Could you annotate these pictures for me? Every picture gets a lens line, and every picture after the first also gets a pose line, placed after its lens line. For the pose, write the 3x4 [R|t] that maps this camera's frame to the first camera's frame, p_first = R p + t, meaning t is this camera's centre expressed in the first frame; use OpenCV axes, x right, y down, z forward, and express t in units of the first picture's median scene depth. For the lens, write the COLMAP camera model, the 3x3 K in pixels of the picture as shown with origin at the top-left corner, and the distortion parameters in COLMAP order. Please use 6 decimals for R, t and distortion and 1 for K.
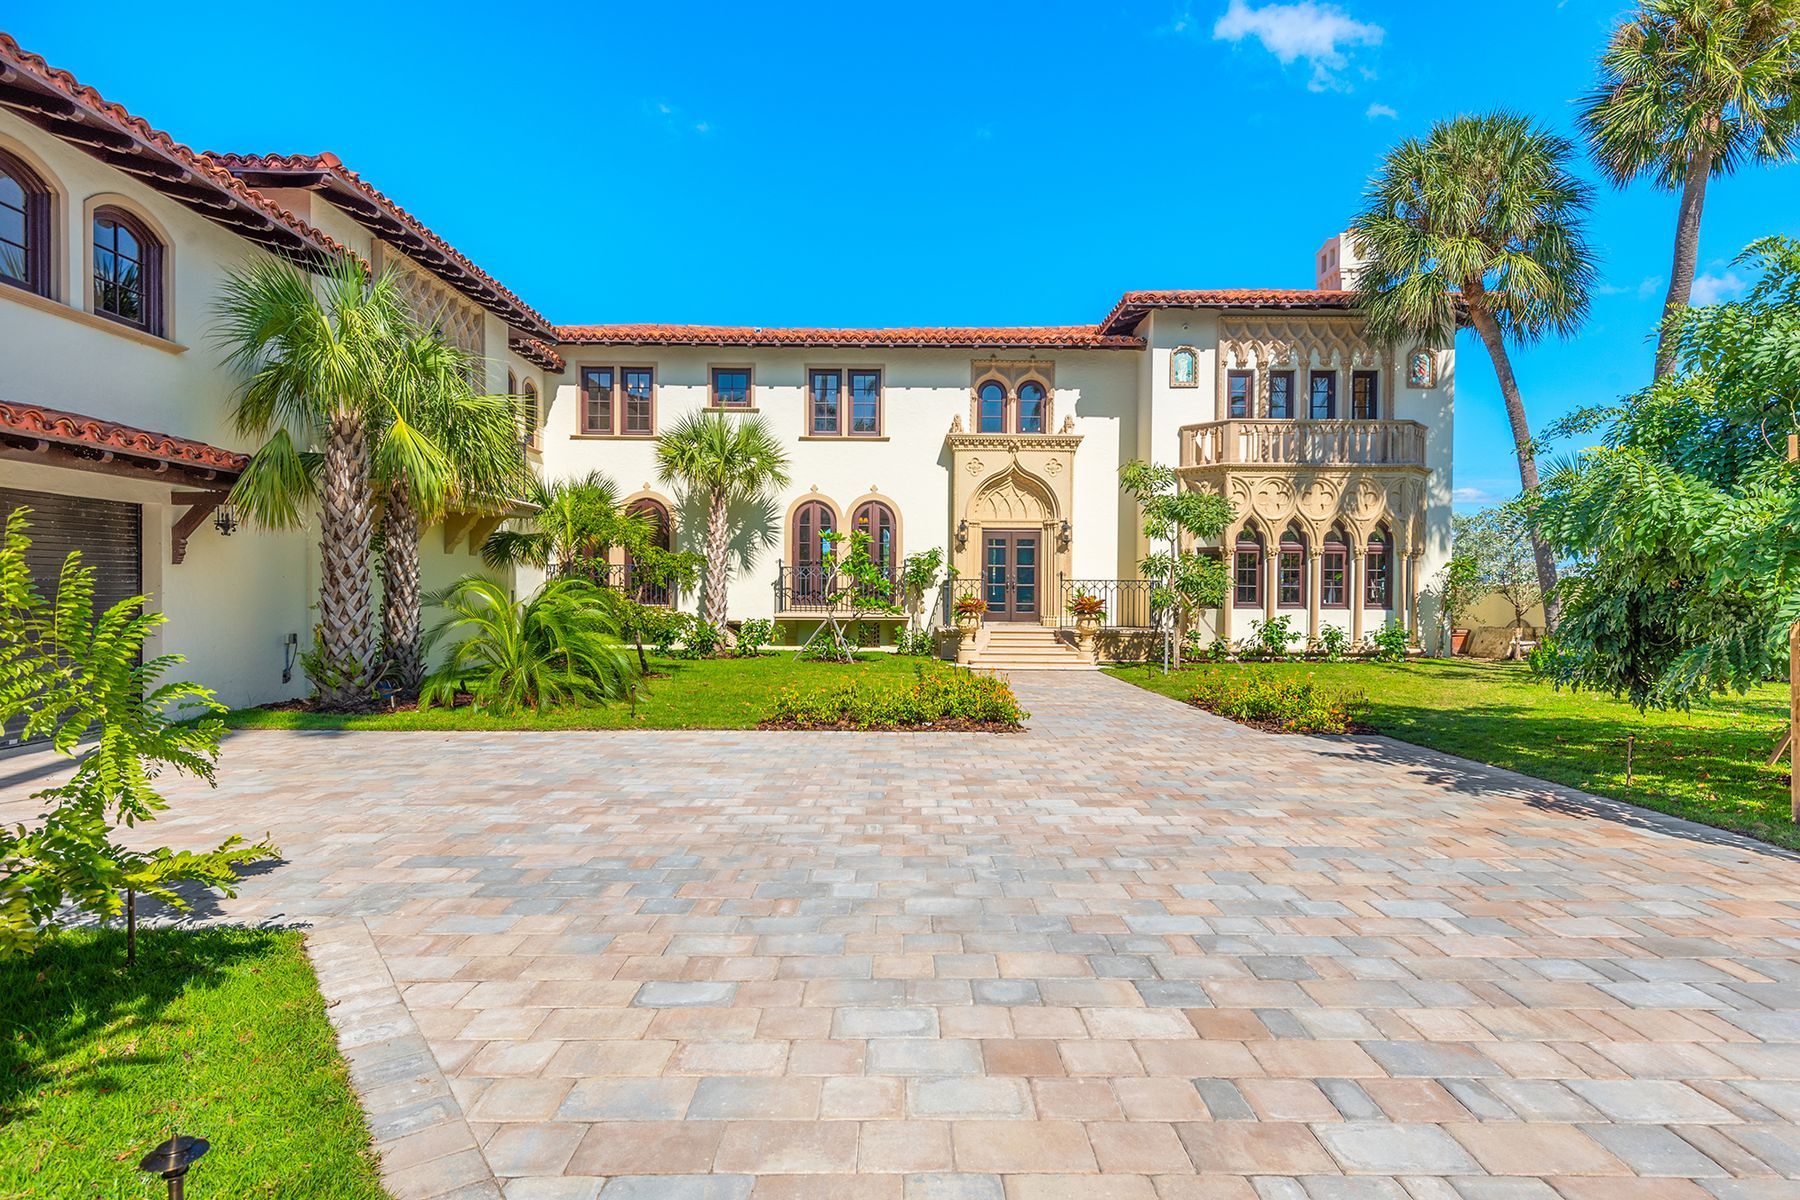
lens RADIAL K [[1008.3, 0, 916.8], [0, 1008.3, 617.6], [0, 0, 1]] dist [0.019237, -0.008388]
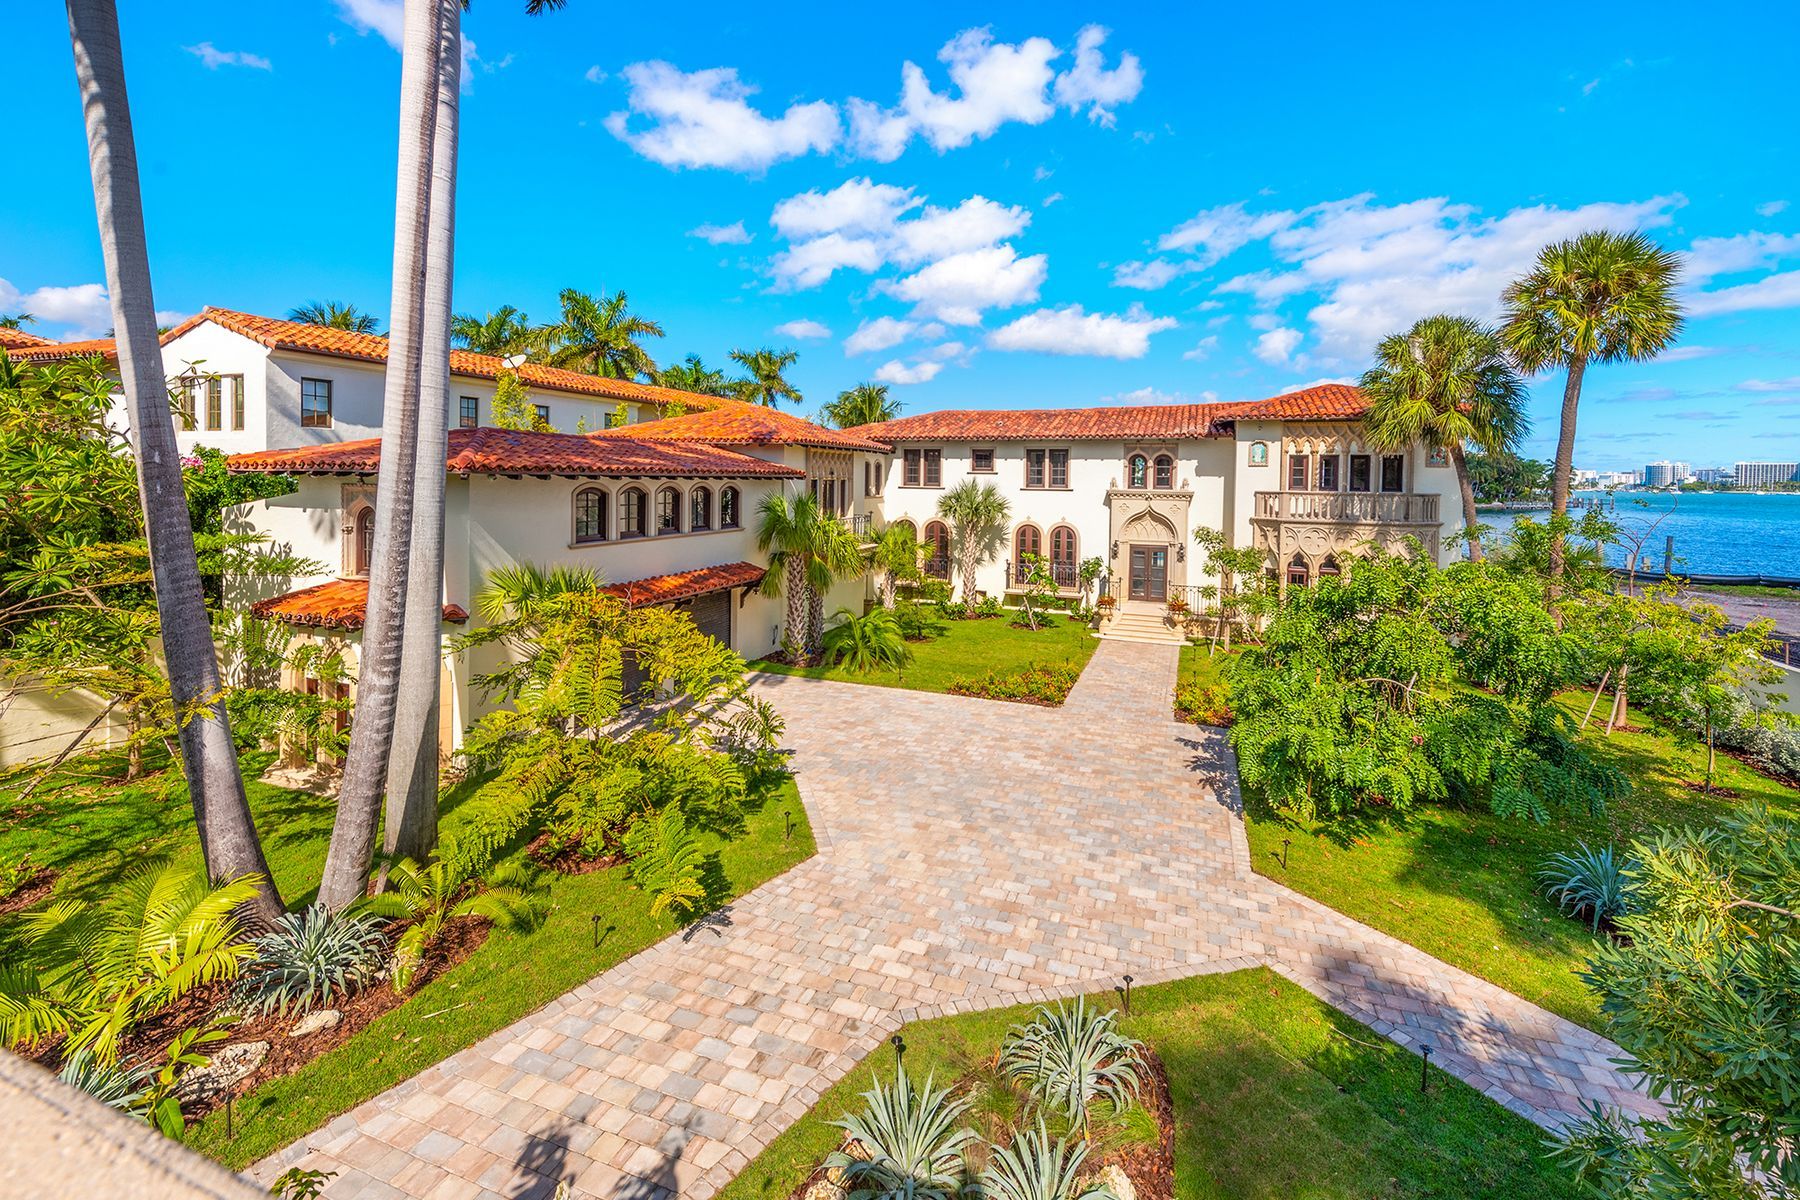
lens RADIAL K [[747.7, 0, 871.4], [0, 747.7, 536.1], [0, 0, 1]] dist [0.015688, -0.003494]
pose [[0.921569, 0.022863, -0.387540, 0.178751], [-0.013674, 0.999557, 0.026454, -0.153587], [0.387973, -0.019080, 0.921473, -0.349365]]
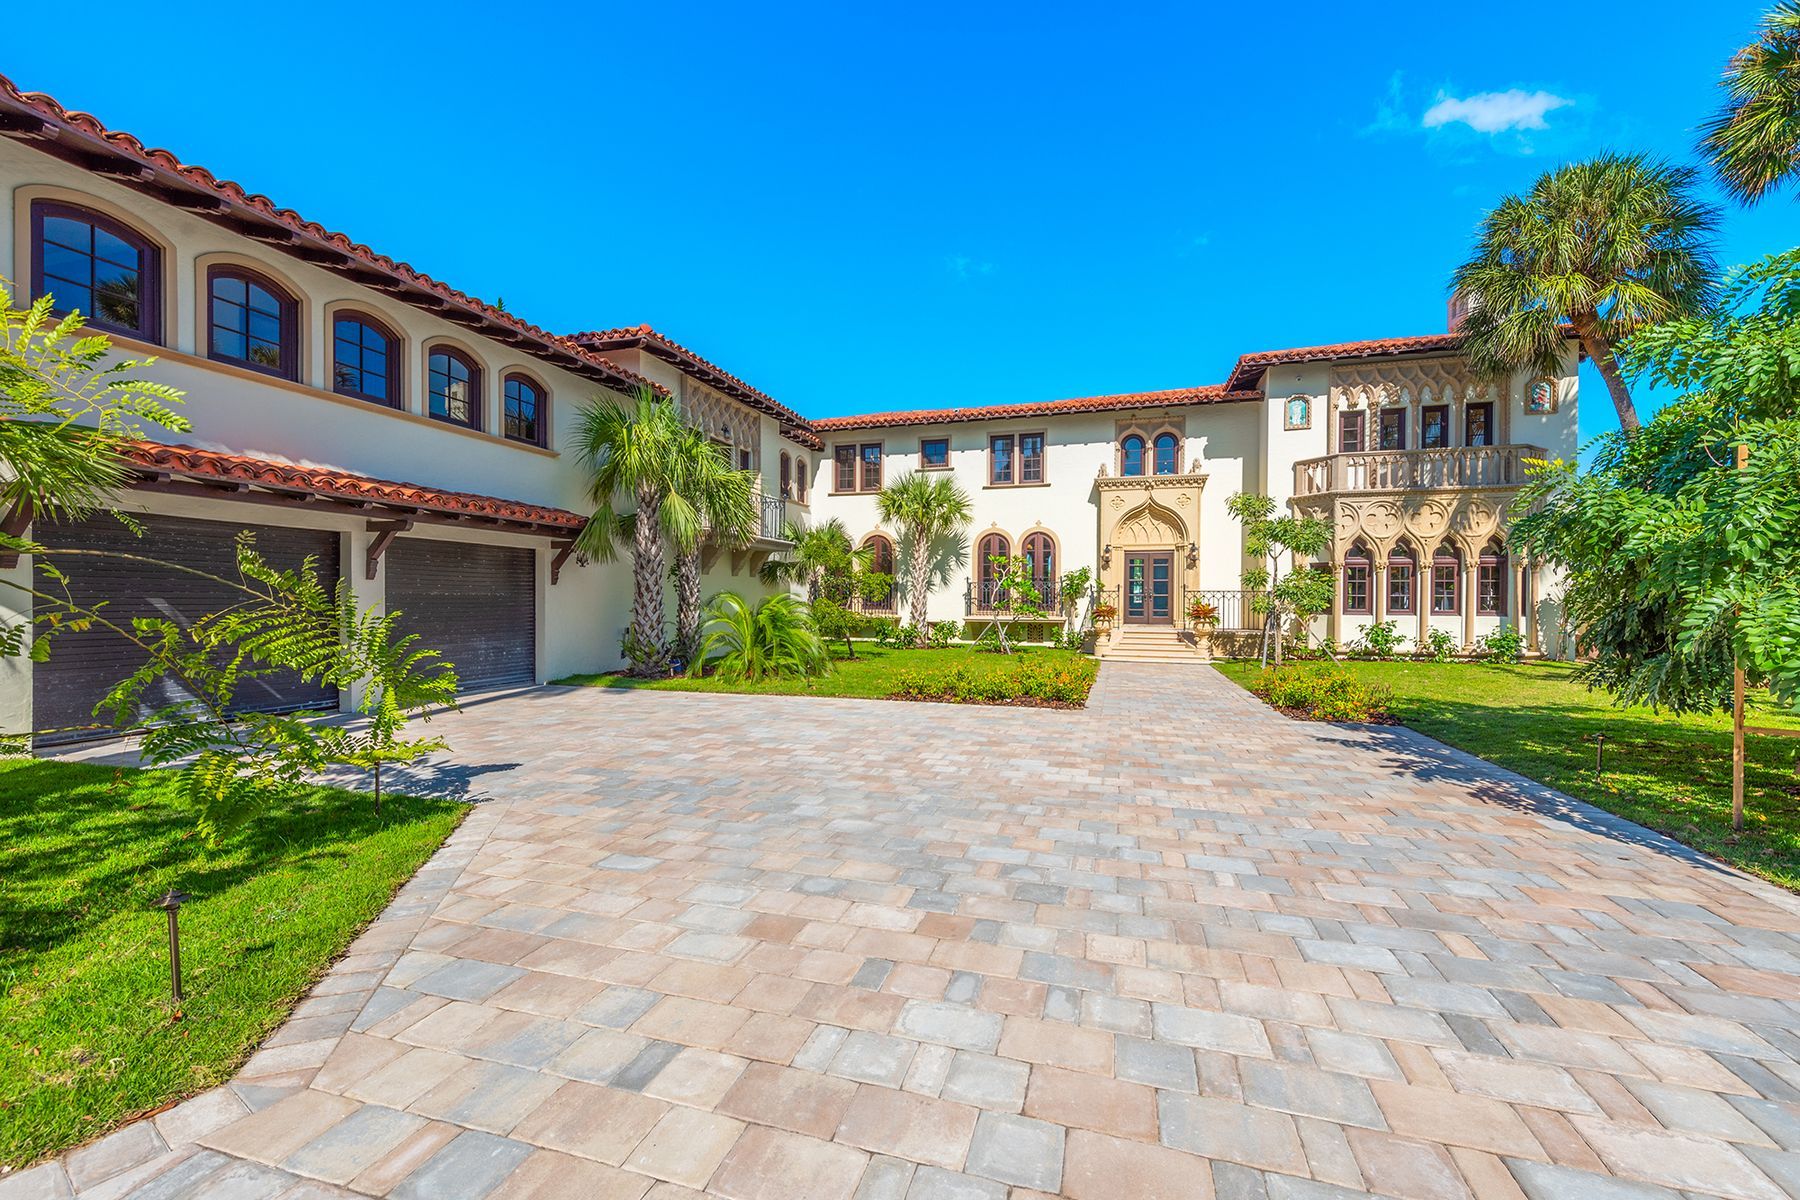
lens RADIAL K [[747.7, 0, 881.2], [0, 747.7, 612.2], [0, 0, 1]] dist [0.015688, -0.003494]
pose [[0.950482, 0.003101, -0.310763, 0.079784], [-0.006321, 0.999936, -0.009353, -0.000189], [0.310714, 0.010854, 0.950441, 0.005072]]
